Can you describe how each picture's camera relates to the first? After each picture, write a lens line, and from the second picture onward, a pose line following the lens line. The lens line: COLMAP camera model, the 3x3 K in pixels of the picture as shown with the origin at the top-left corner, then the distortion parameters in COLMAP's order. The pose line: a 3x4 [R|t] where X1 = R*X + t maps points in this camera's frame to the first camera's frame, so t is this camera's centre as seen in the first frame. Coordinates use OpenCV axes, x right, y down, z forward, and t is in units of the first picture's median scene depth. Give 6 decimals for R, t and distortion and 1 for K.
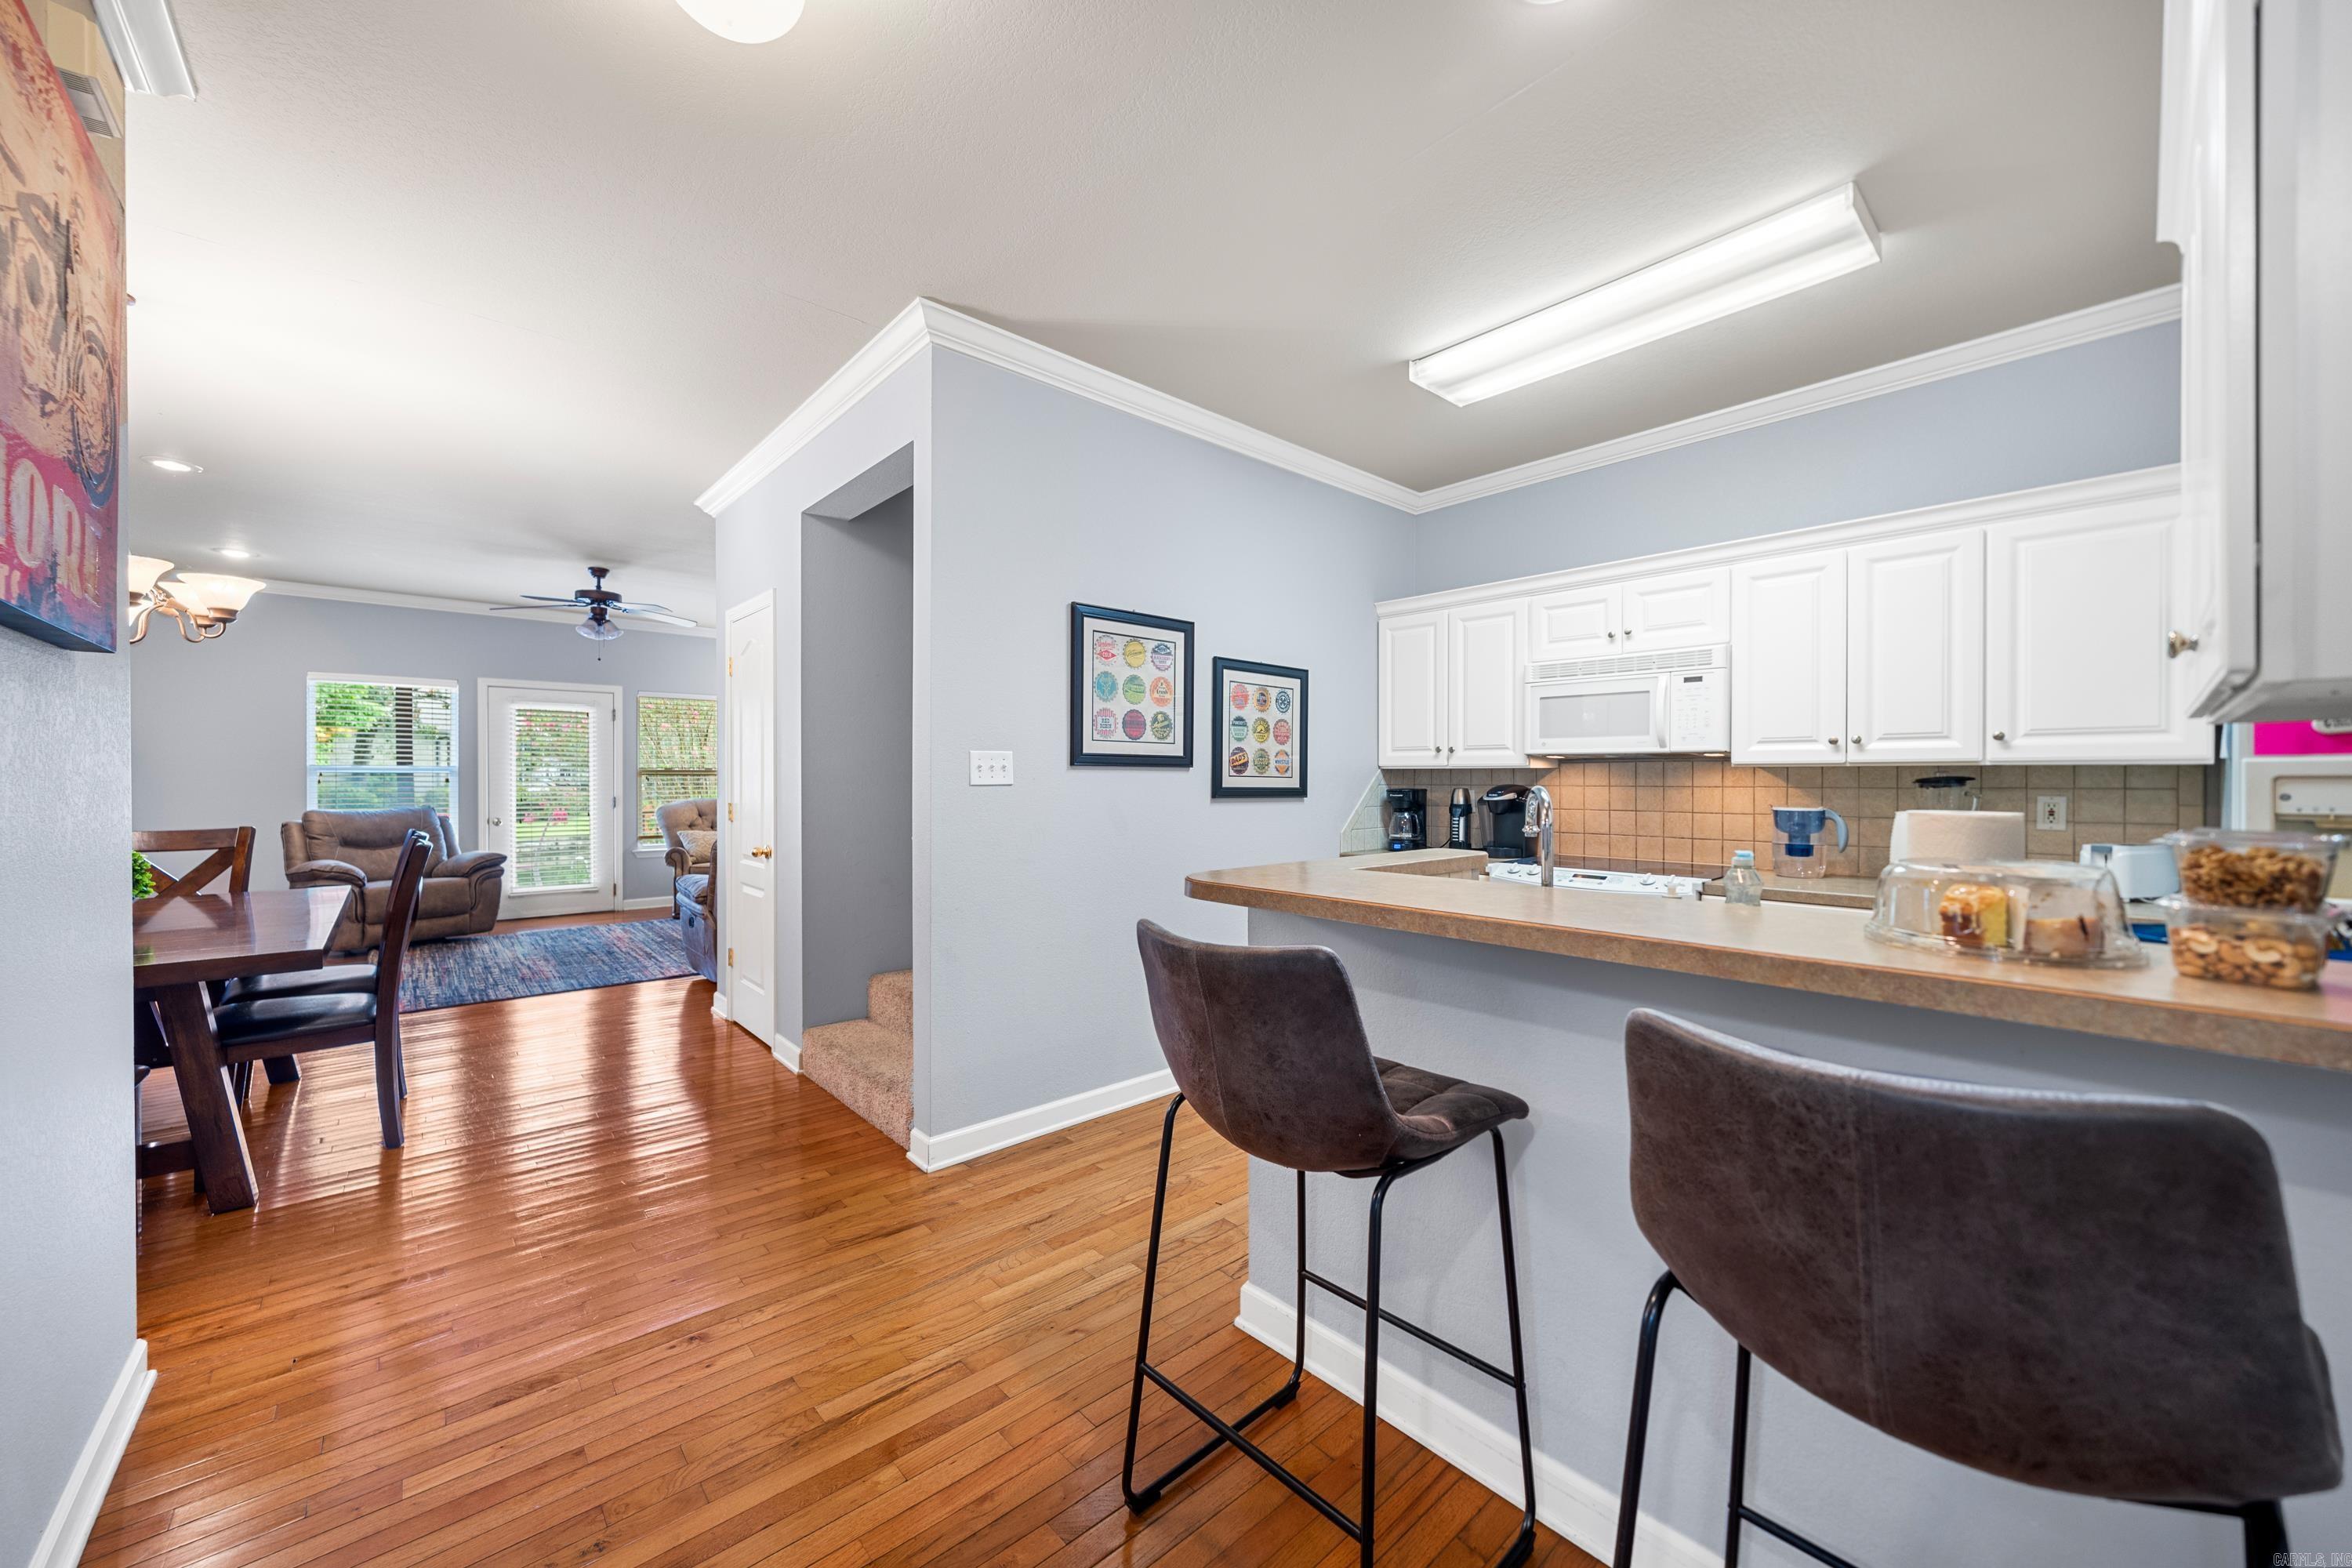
lens RADIAL K [[856.4, 0, 1169.4], [0, 856.4, 777.2], [0, 0, 1]] dist [-0.001056, -0.000045]
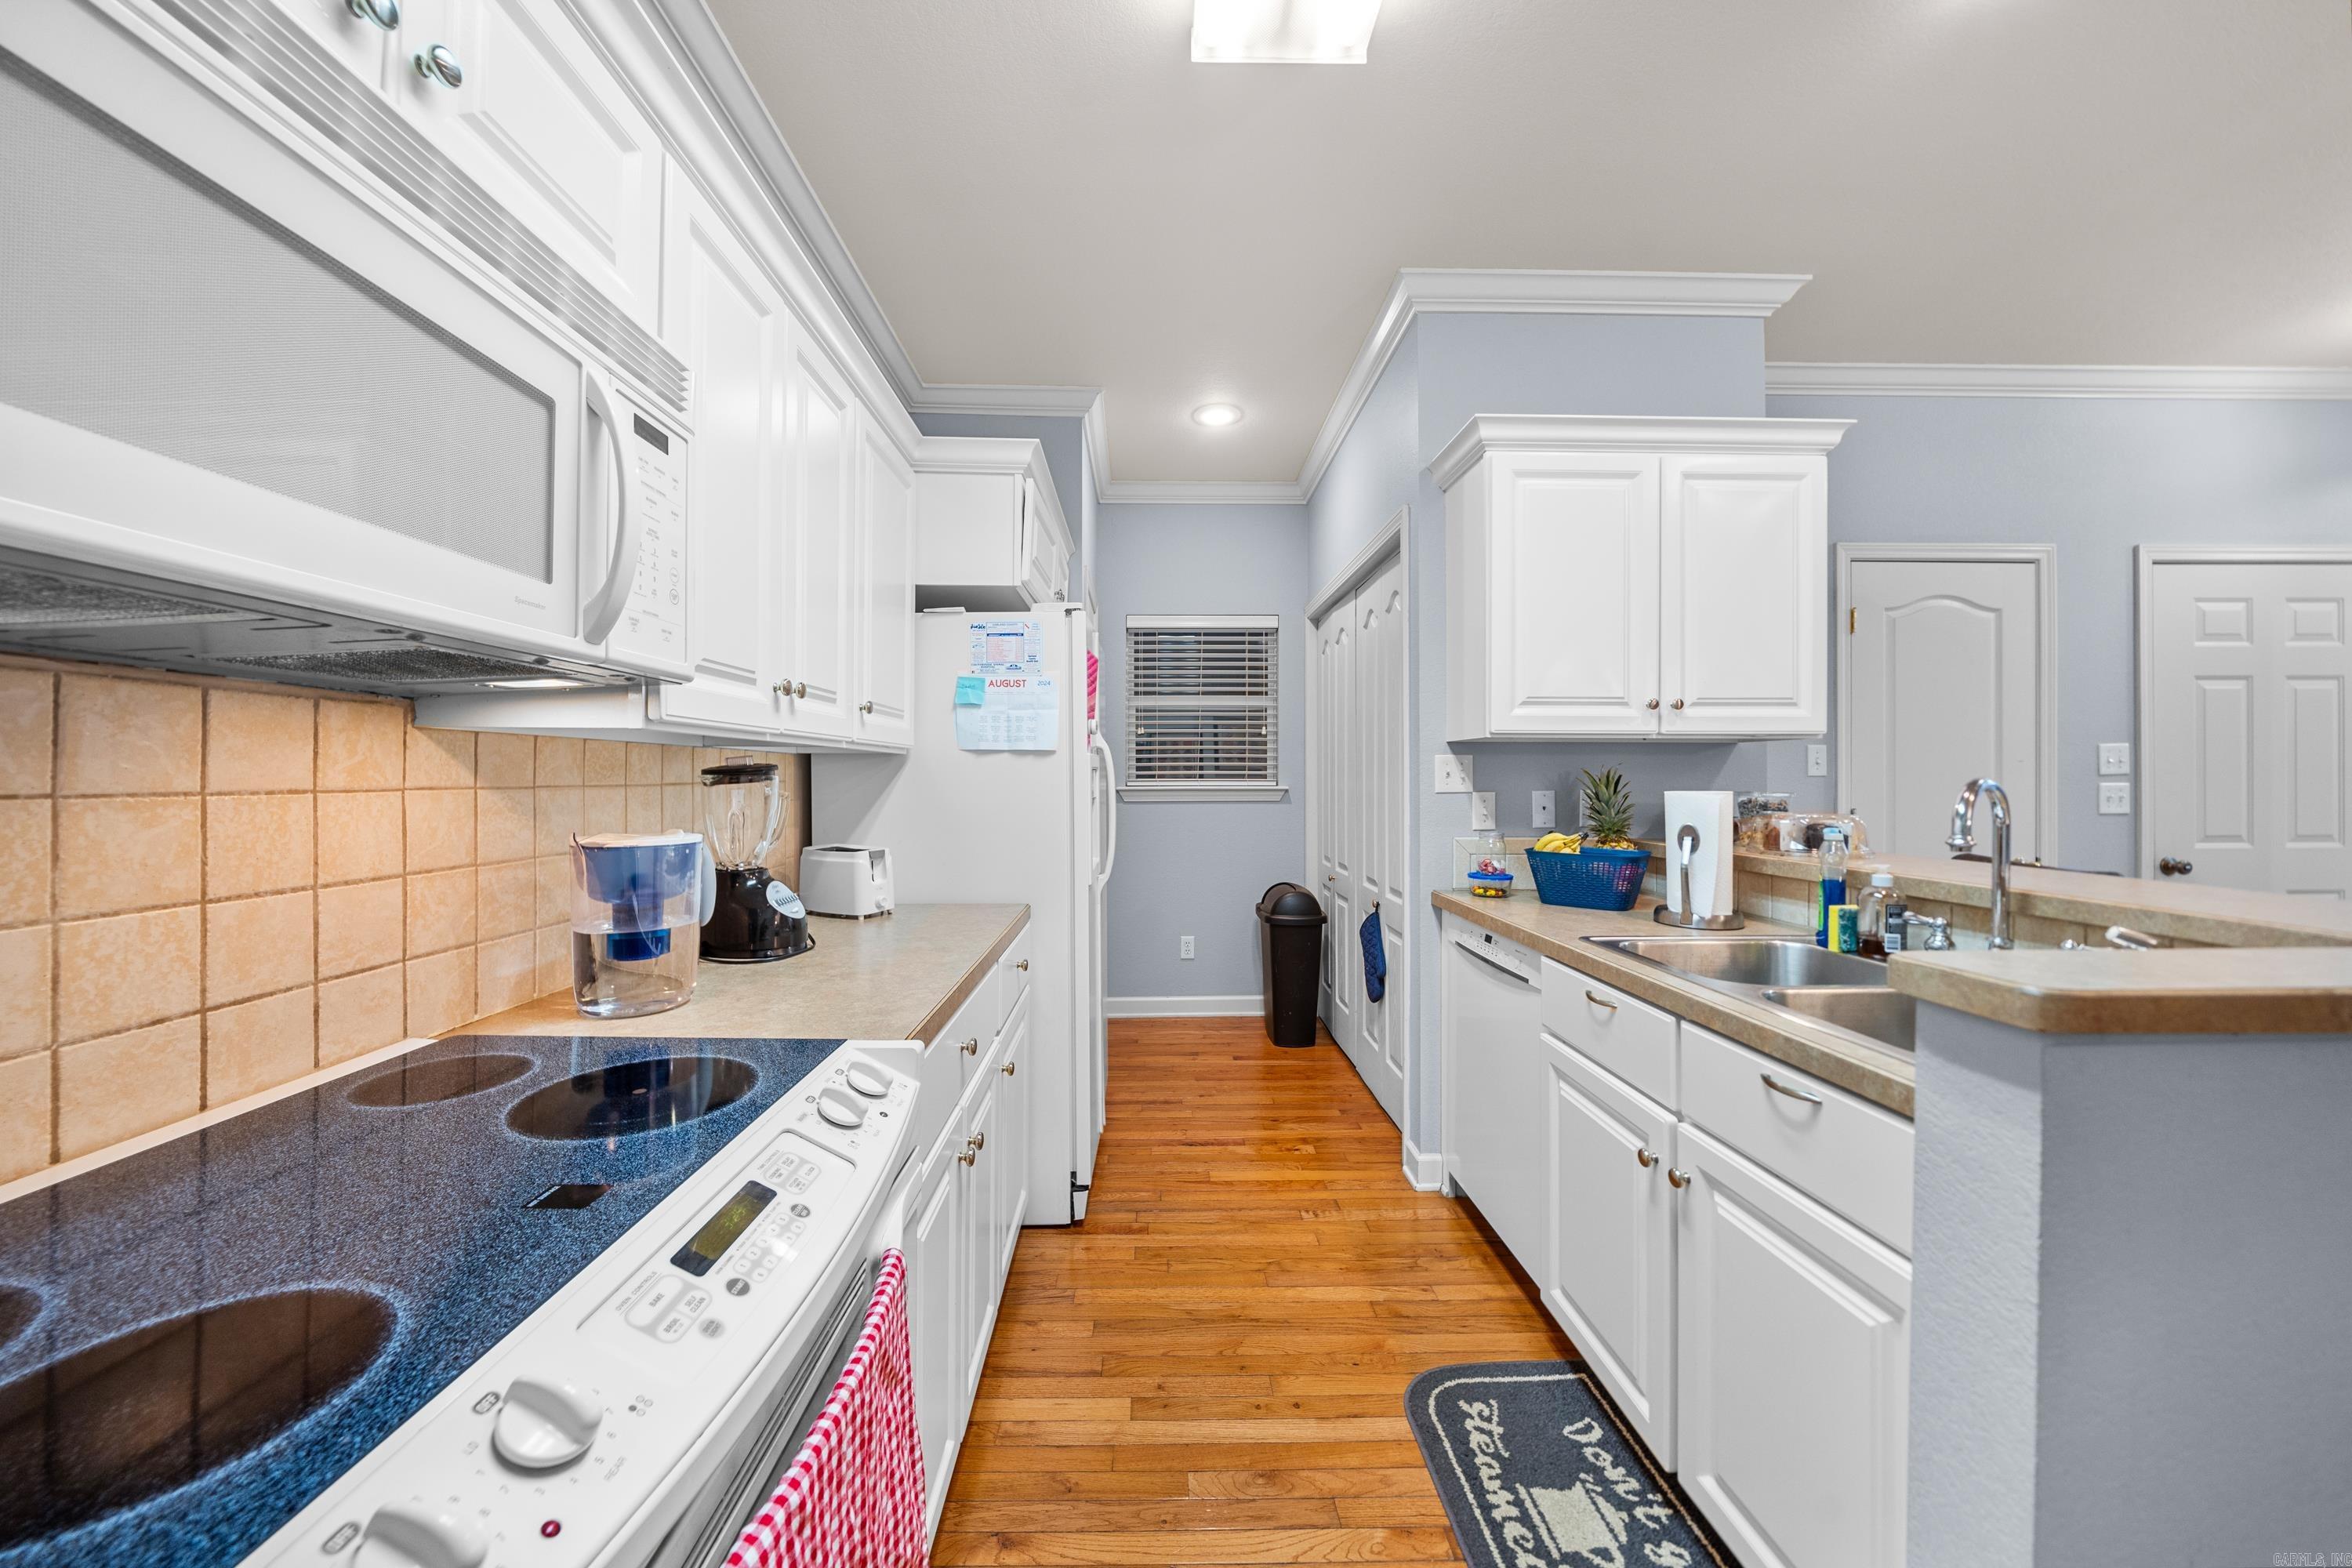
lens RADIAL K [[810.9, 0, 1165.3], [0, 810.9, 776.6], [0, 0, 1]] dist [-0.006306, -0.000109]
pose [[-0.765573, -0.001930, 0.643346, 0.275497], [-0.002922, 0.999996, -0.000476, 0.006273], [-0.643343, -0.002244, -0.765575, 1.054263]]
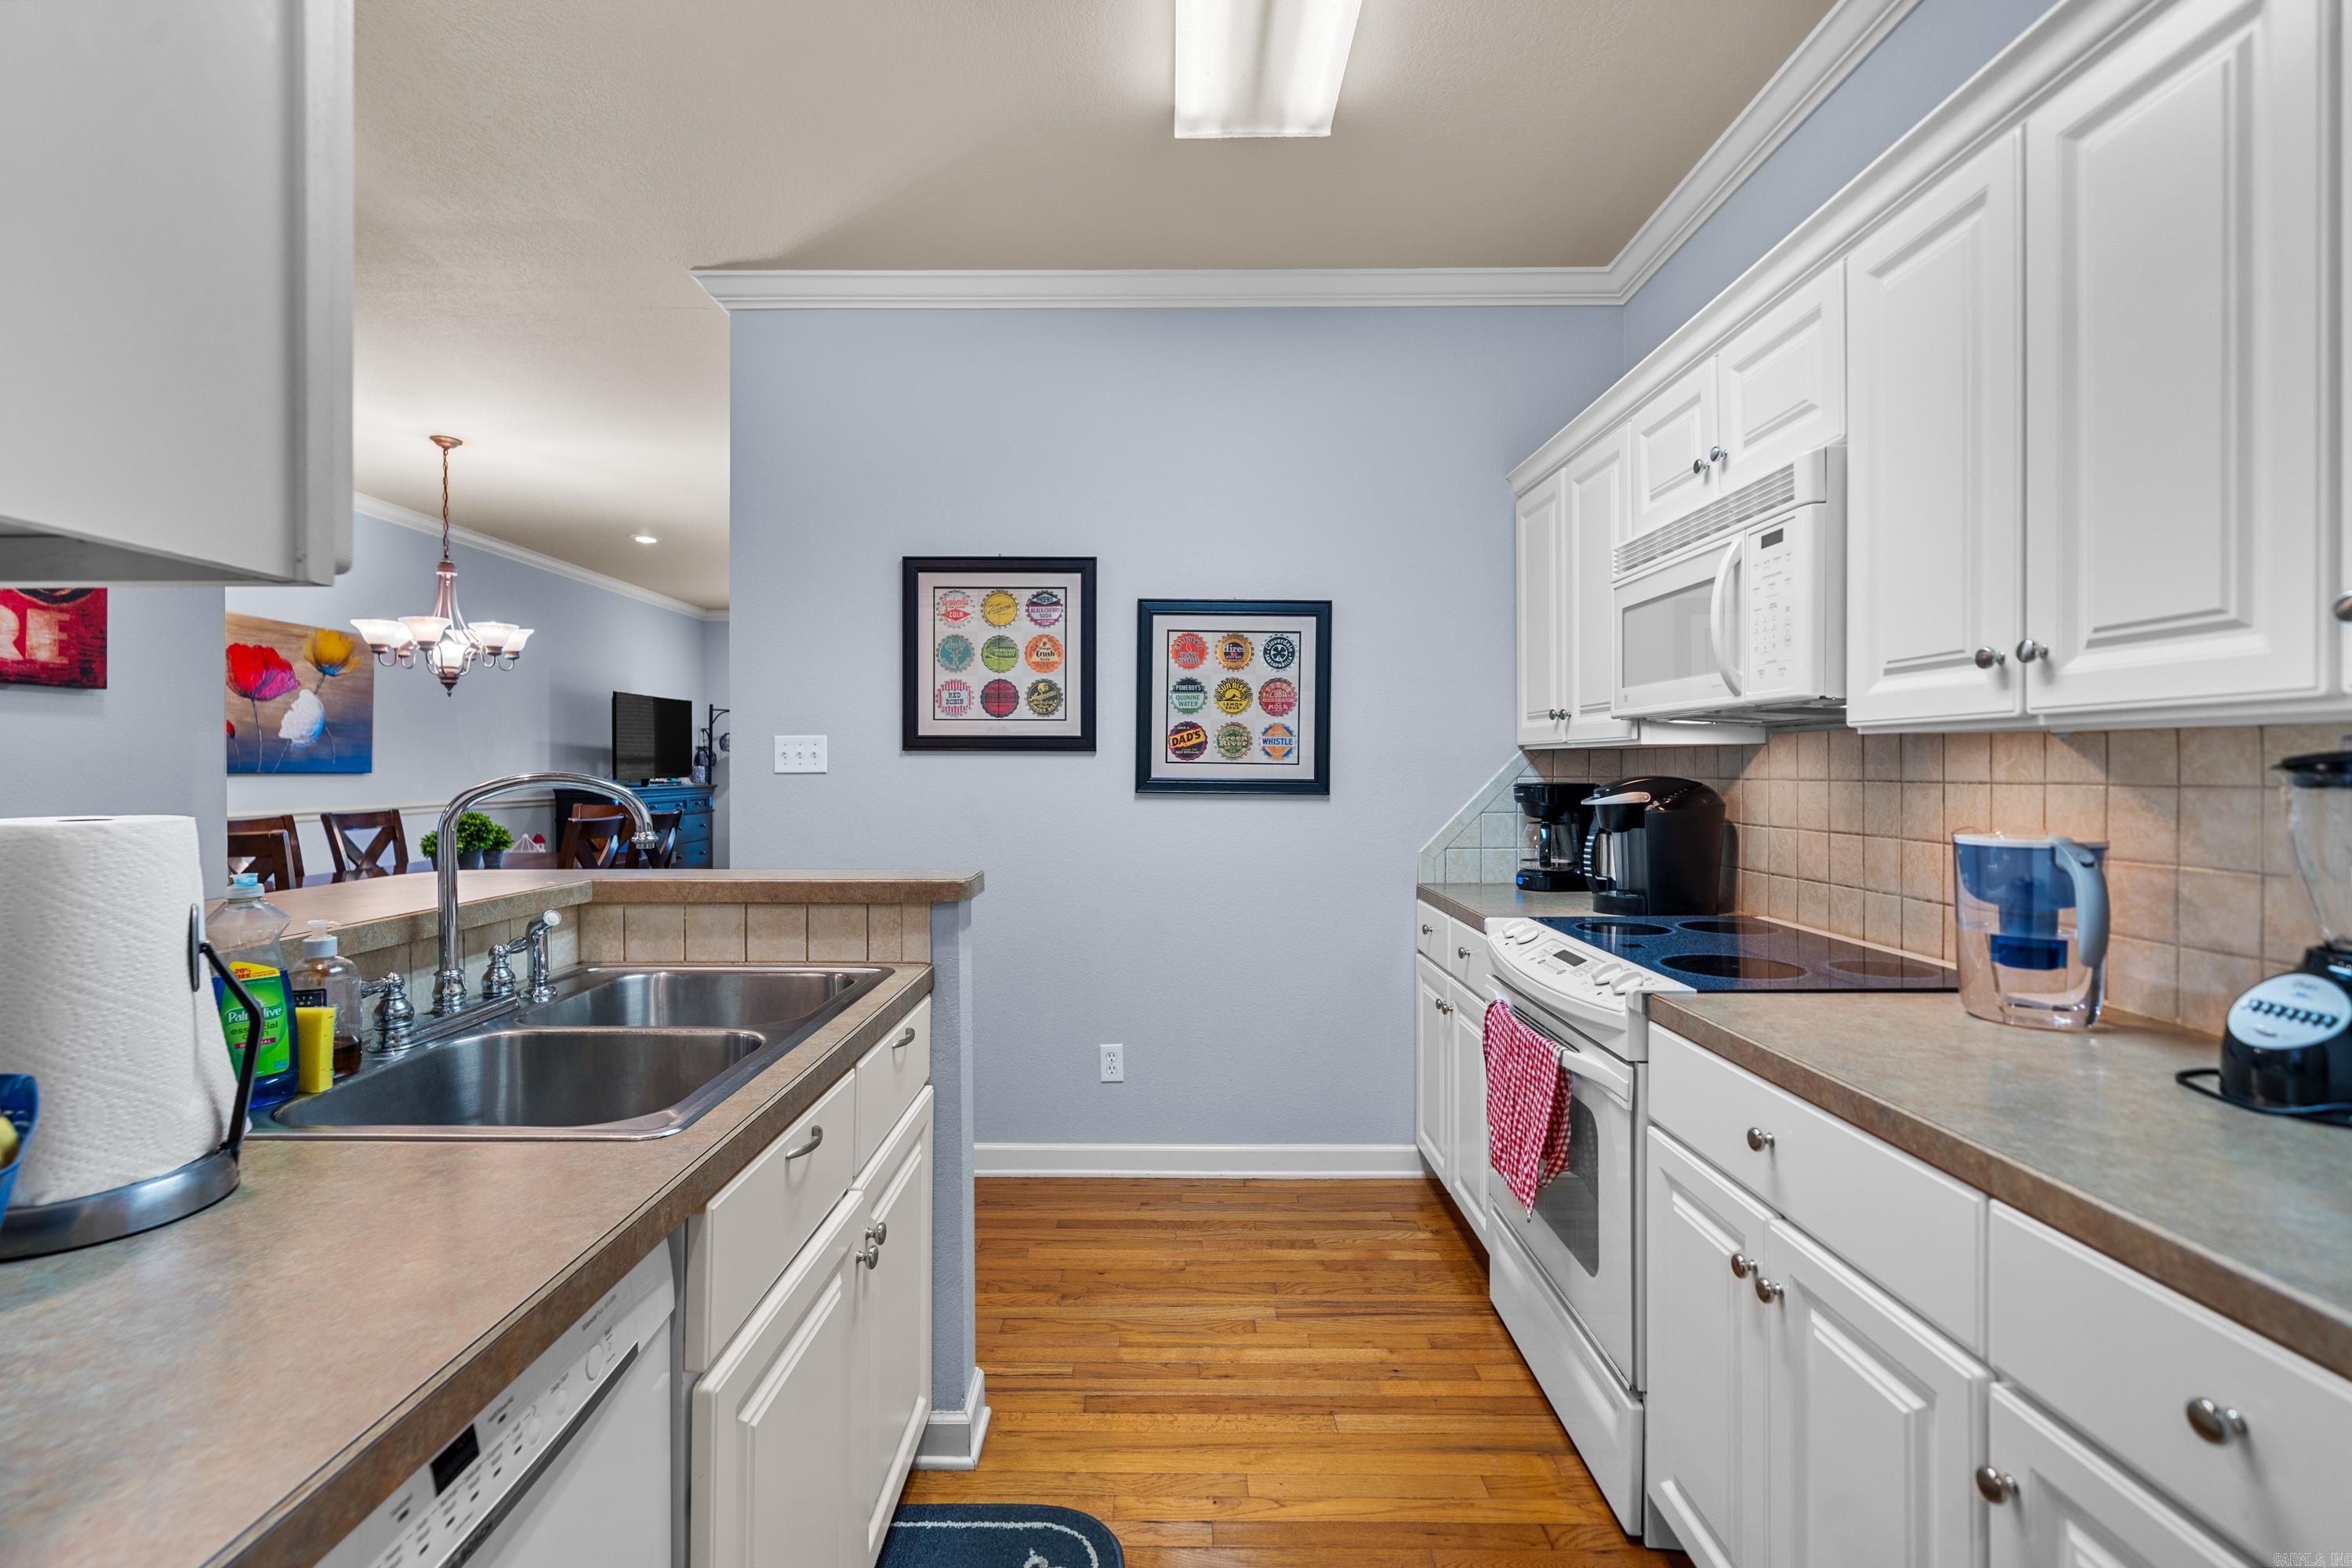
lens RADIAL K [[1043.9, 0, 1181.6], [0, 1043.9, 770.1], [0, 0, 1]] dist [0.002839, 0.000211]
pose [[0.748958, 0.000038, -0.662617, 0.708876], [0.001361, 0.999998, 0.001596, 0.003982], [0.662616, -0.002098, 0.748957, 0.375935]]
